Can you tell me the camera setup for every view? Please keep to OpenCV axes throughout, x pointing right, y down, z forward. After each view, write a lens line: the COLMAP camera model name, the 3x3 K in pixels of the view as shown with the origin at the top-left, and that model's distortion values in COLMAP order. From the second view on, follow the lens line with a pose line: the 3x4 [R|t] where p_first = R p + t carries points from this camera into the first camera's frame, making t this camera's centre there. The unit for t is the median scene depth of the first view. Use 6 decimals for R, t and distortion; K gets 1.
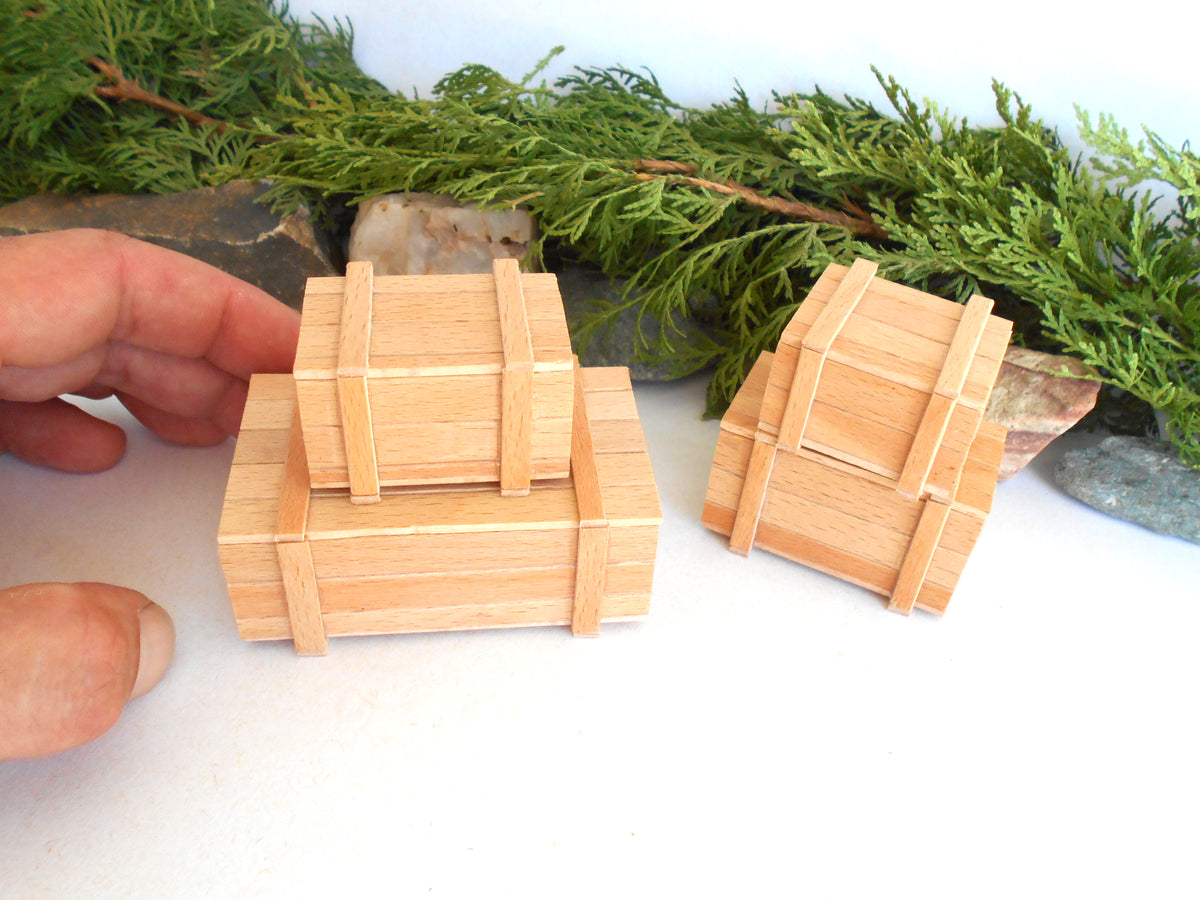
lens RADIAL K [[1036.8, 0, 606.5], [0, 1036.8, 440.1], [0, 0, 1]] dist [-0.025637, 0.026929]
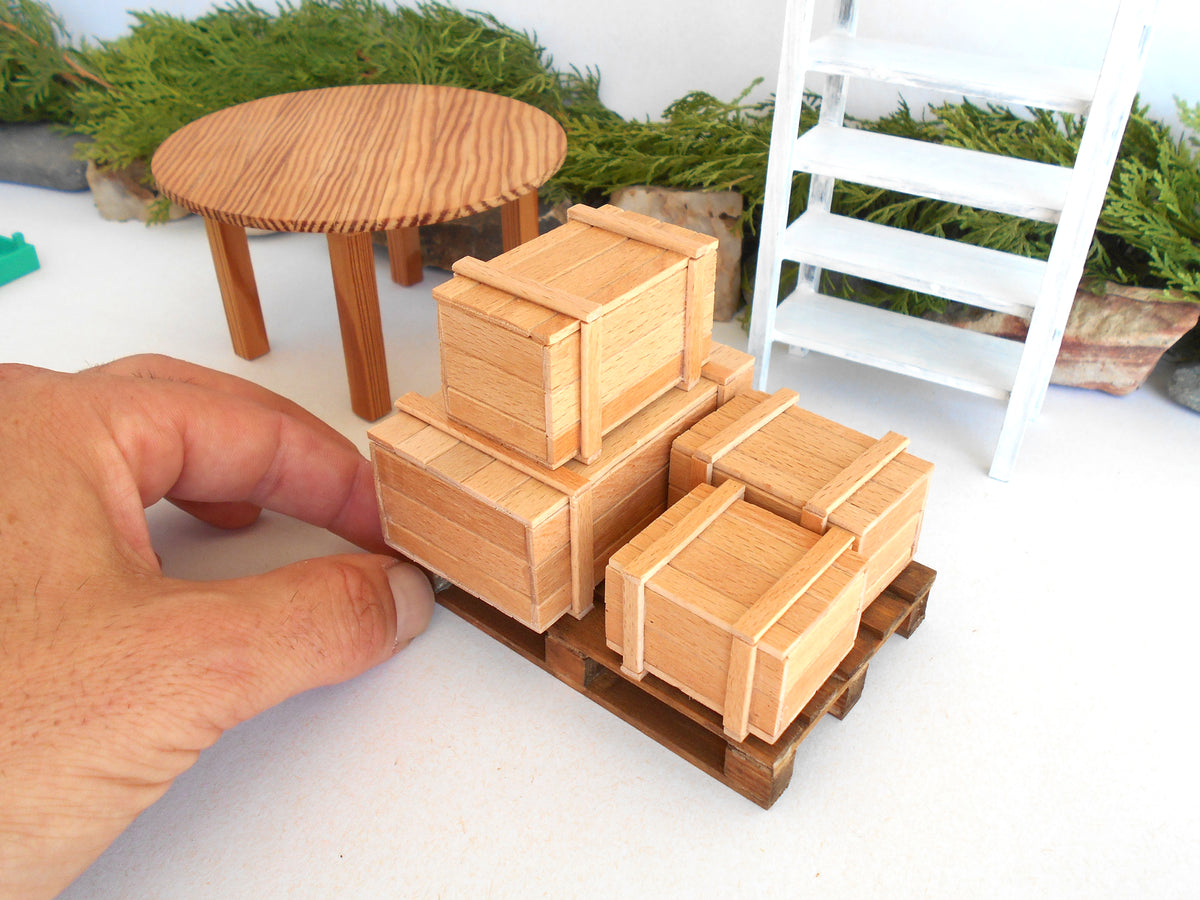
lens RADIAL K [[1047.0, 0, 613.2], [0, 1047.0, 426.1], [0, 0, 1]] dist [-0.019202, 0.020526]
pose [[0.990290, 0.003327, -0.138977, -0.047975], [-0.017749, 0.994558, -0.102664, 0.214078], [0.137879, 0.104134, 0.984960, -0.308256]]
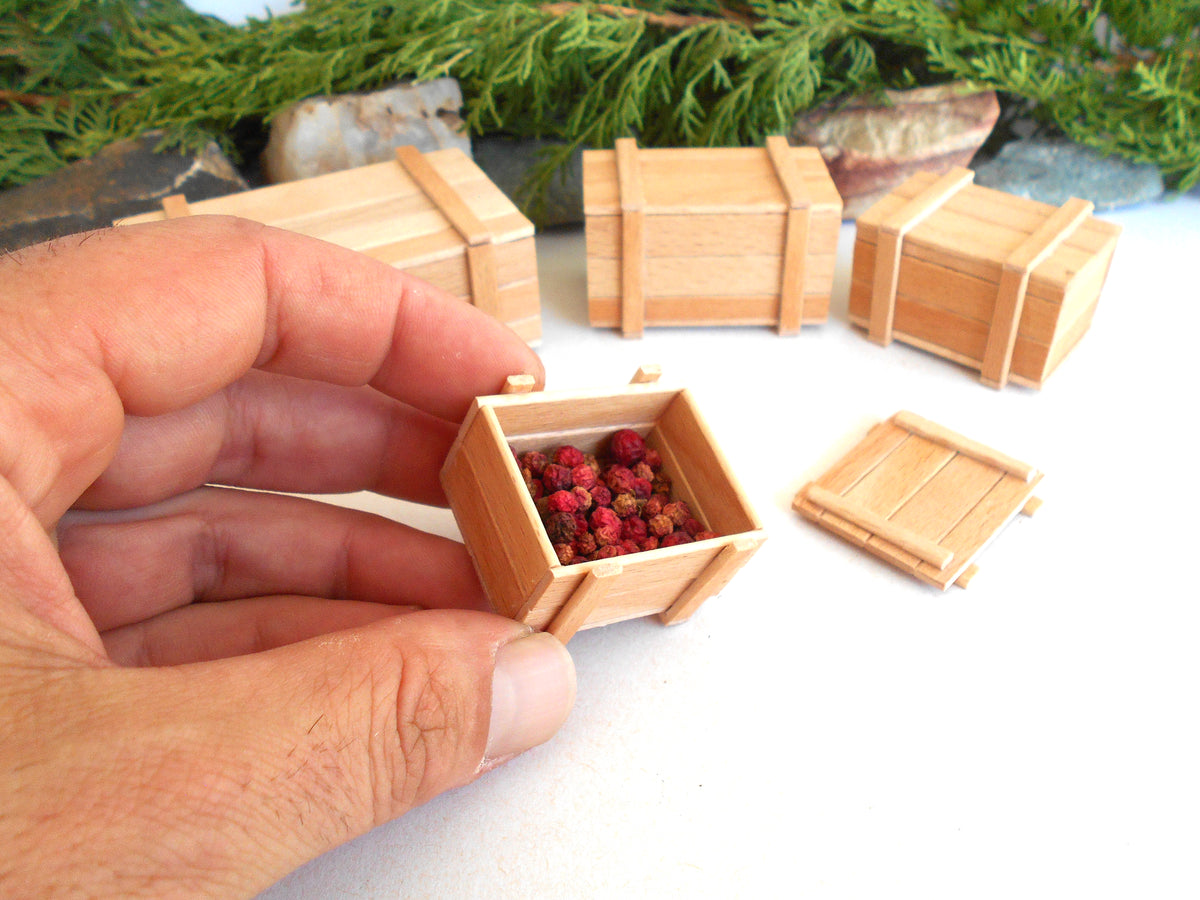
lens RADIAL K [[1036.8, 0, 606.9], [0, 1036.8, 431.7], [0, 0, 1]] dist [-0.025637, 0.026929]
pose [[0.917117, -0.318070, 0.240267, -0.282709], [0.318955, 0.947075, 0.036278, 0.111179], [-0.239090, 0.043363, 0.970029, 0.011078]]
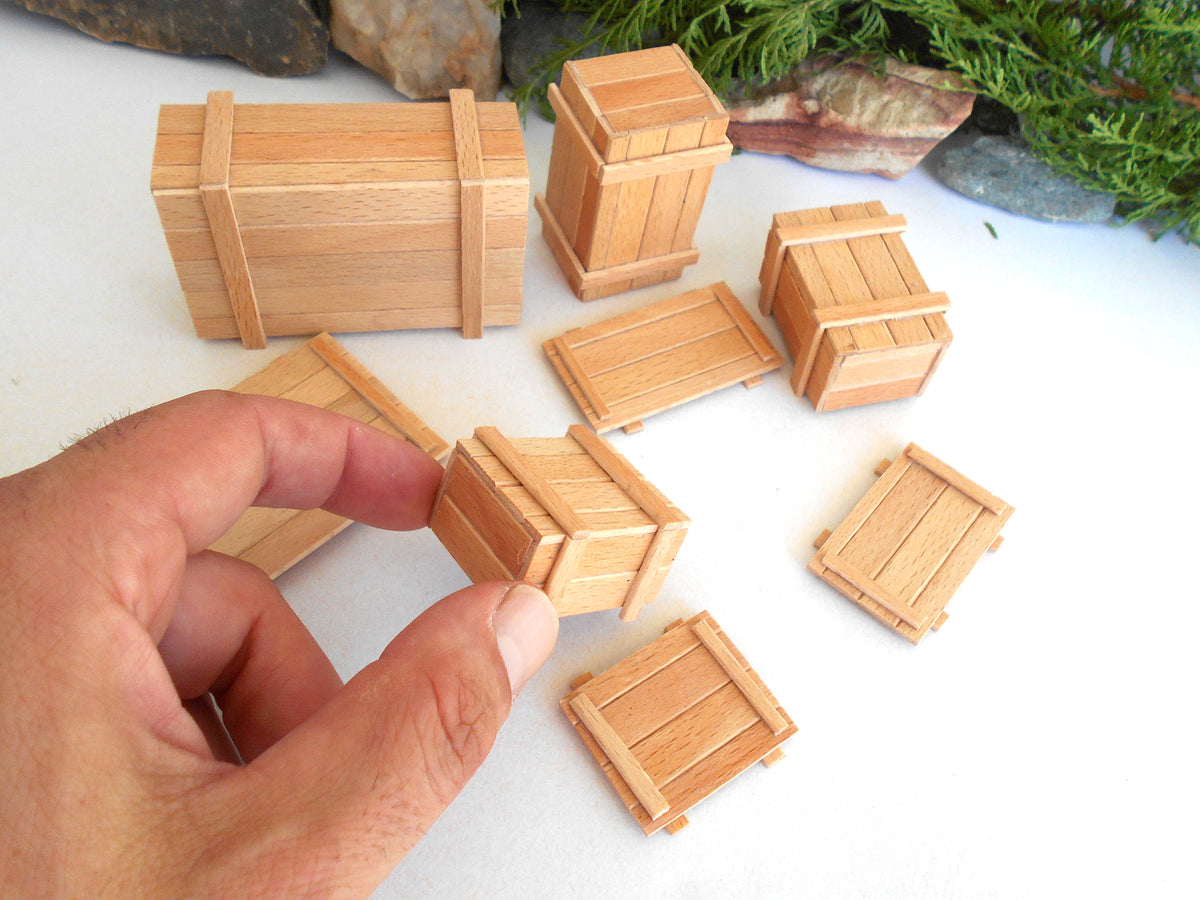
lens RADIAL K [[1047.0, 0, 621.8], [0, 1047.0, 444.5], [0, 0, 1]] dist [-0.019202, 0.020526]
pose [[0.991341, -0.084136, 0.100816, -0.097176], [0.053082, 0.959006, 0.278369, -0.020279], [-0.120105, -0.270607, 0.955168, -0.243179]]
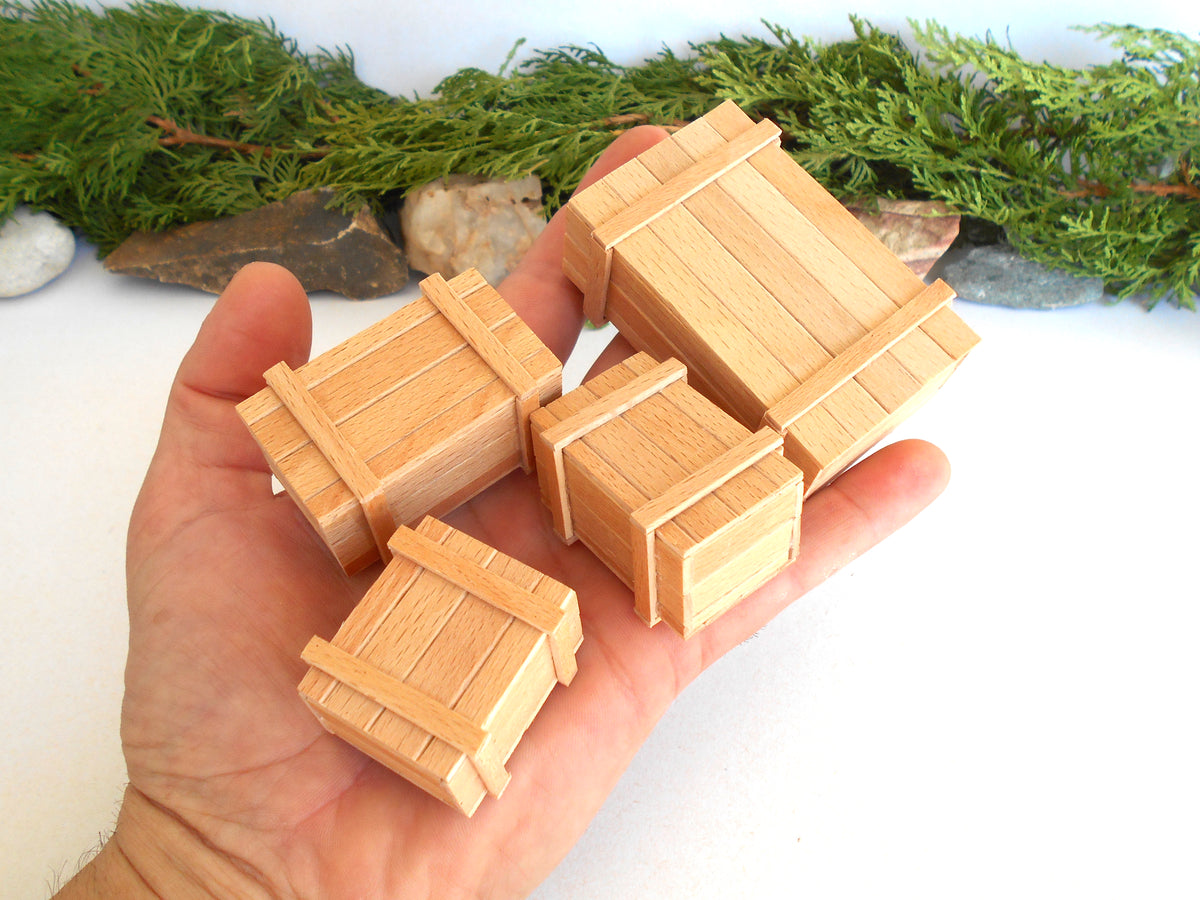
lens RADIAL K [[1047.0, 0, 606.3], [0, 1047.0, 444.0], [0, 0, 1]] dist [-0.019202, 0.020526]
pose [[0.972602, -0.223873, 0.062651, -0.150188], [0.214875, 0.968572, 0.125288, -0.031484], [-0.088731, -0.108393, 0.990140, -0.397254]]
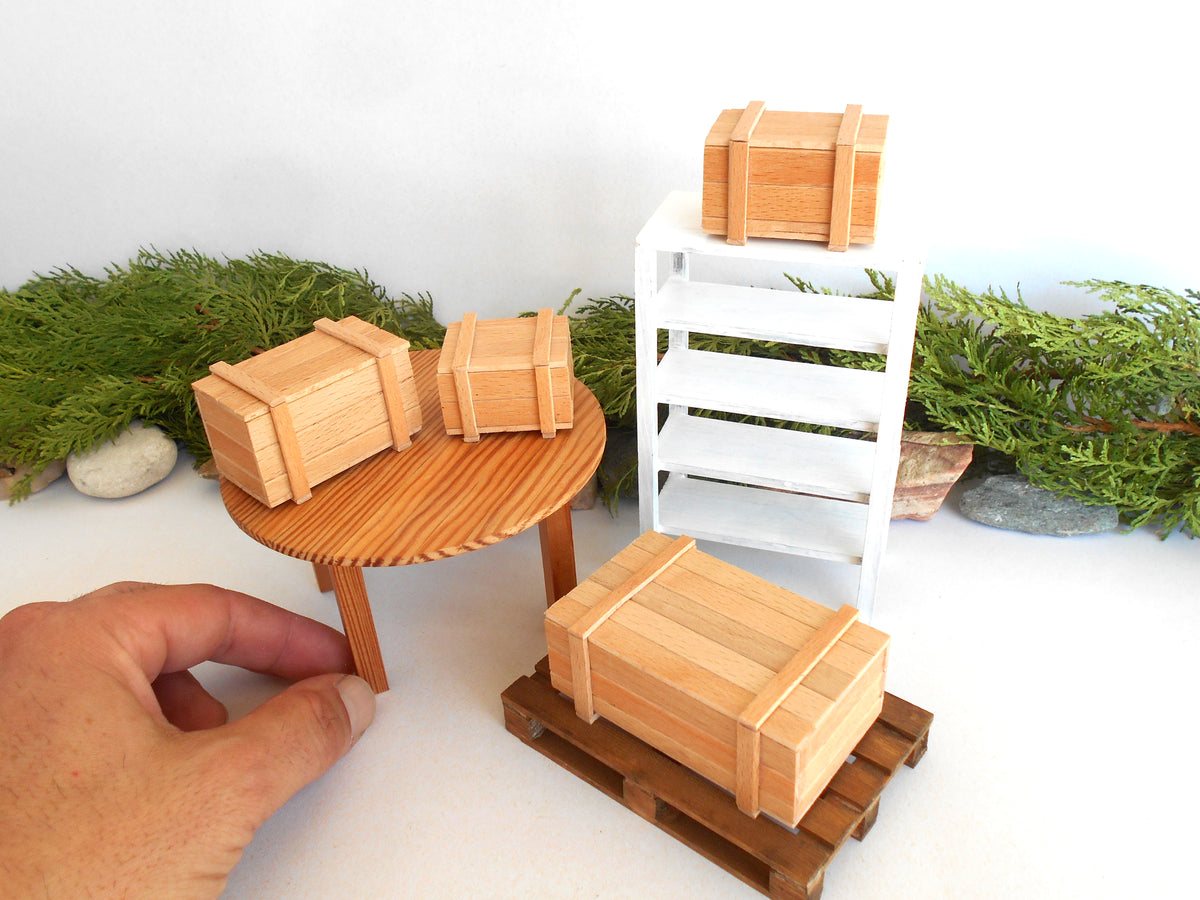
lens RADIAL K [[1047.0, 0, 605.6], [0, 1047.0, 439.0], [0, 0, 1]] dist [-0.019202, 0.020526]
pose [[0.983077, -0.178248, 0.042276, -0.117596], [0.182362, 0.974156, -0.133280, 0.041939], [-0.017427, 0.138734, 0.990176, -0.506080]]
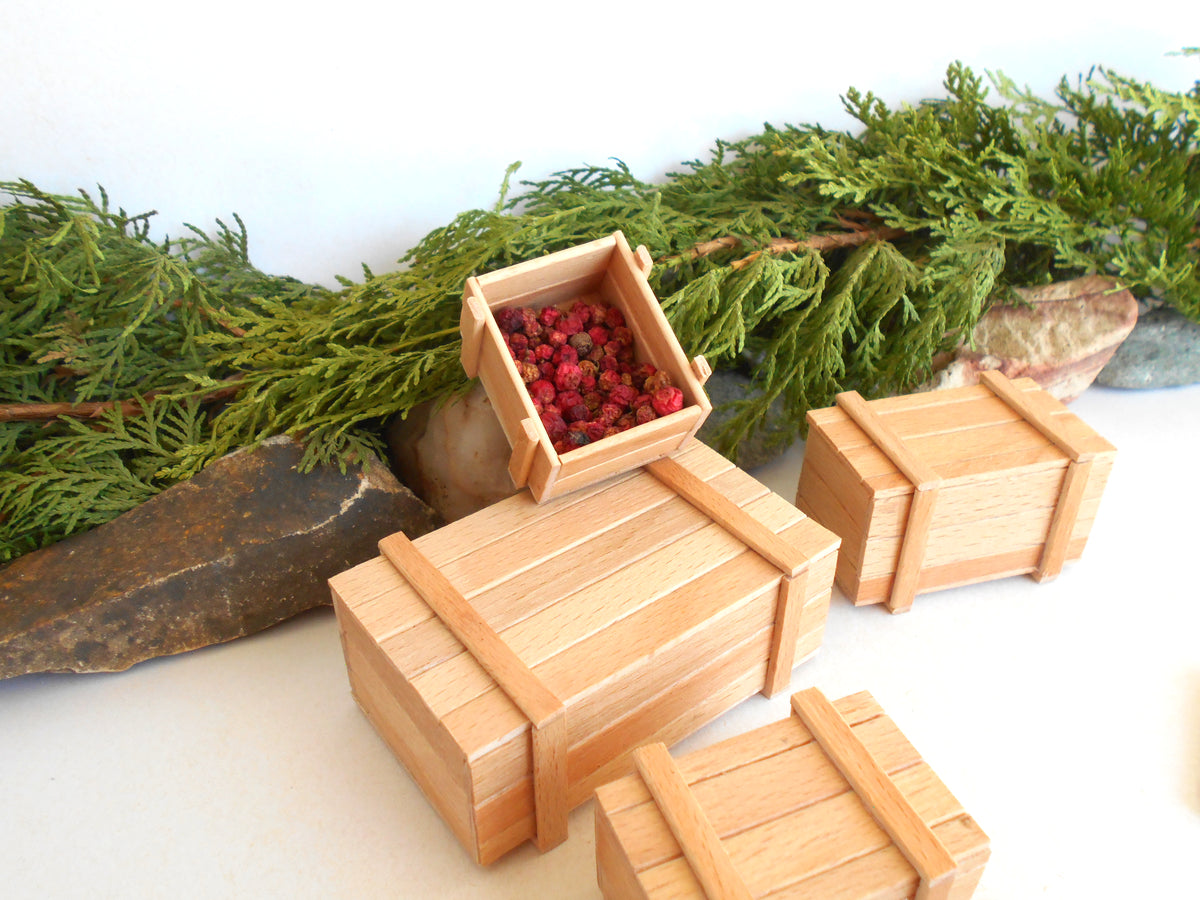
lens RADIAL K [[1047.0, 0, 612.6], [0, 1047.0, 437.5], [0, 0, 1]] dist [-0.019202, 0.020526]
pose [[0.787249, -0.416522, 0.454696, -0.521573], [0.436230, 0.897356, 0.066742, -0.212036], [-0.435824, 0.145810, 0.888142, 0.222686]]
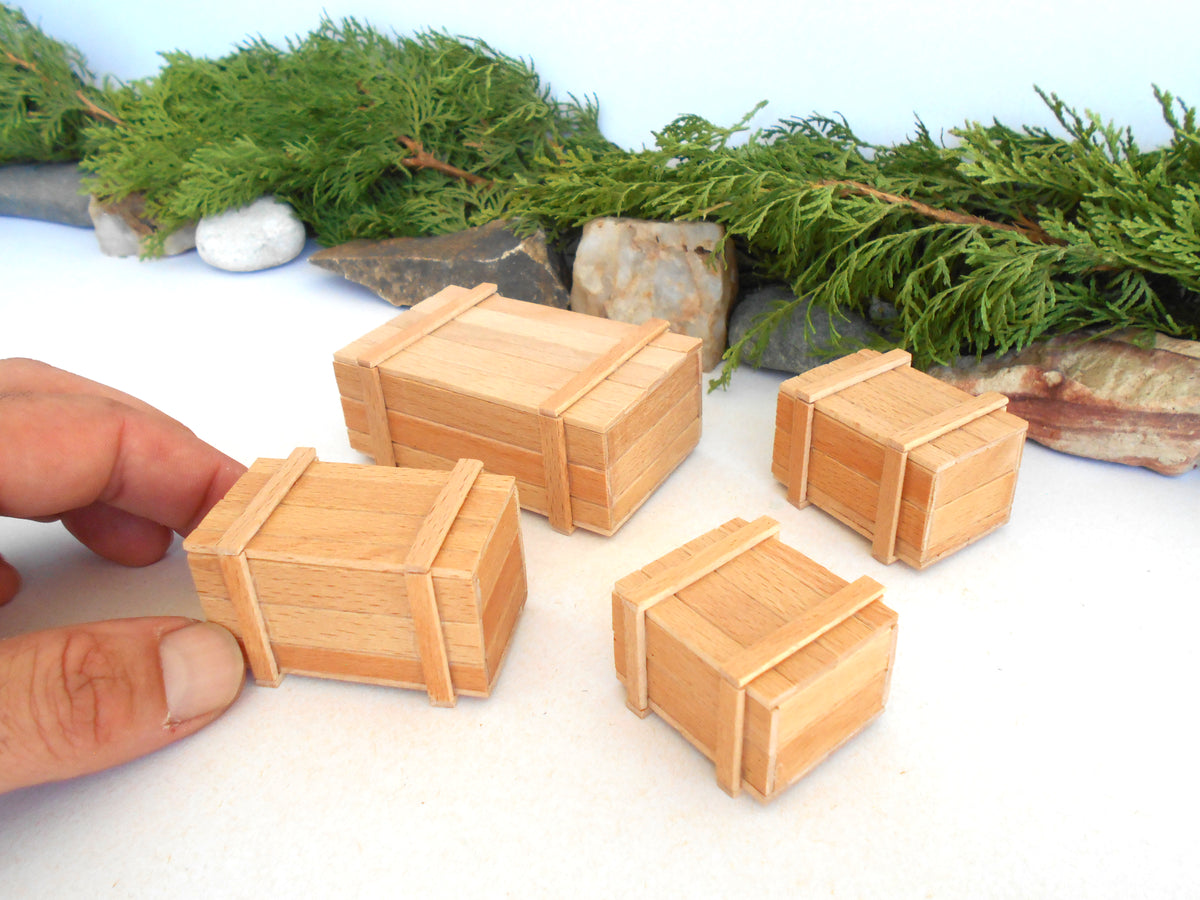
lens RADIAL K [[1036.8, 0, 601.4], [0, 1036.8, 444.8], [0, 0, 1]] dist [-0.025637, 0.026929]
pose [[0.957259, 0.037258, -0.286823, 0.137593], [-0.082637, 0.985563, -0.147773, 0.201354], [0.277176, 0.165159, 0.946518, -0.092460]]
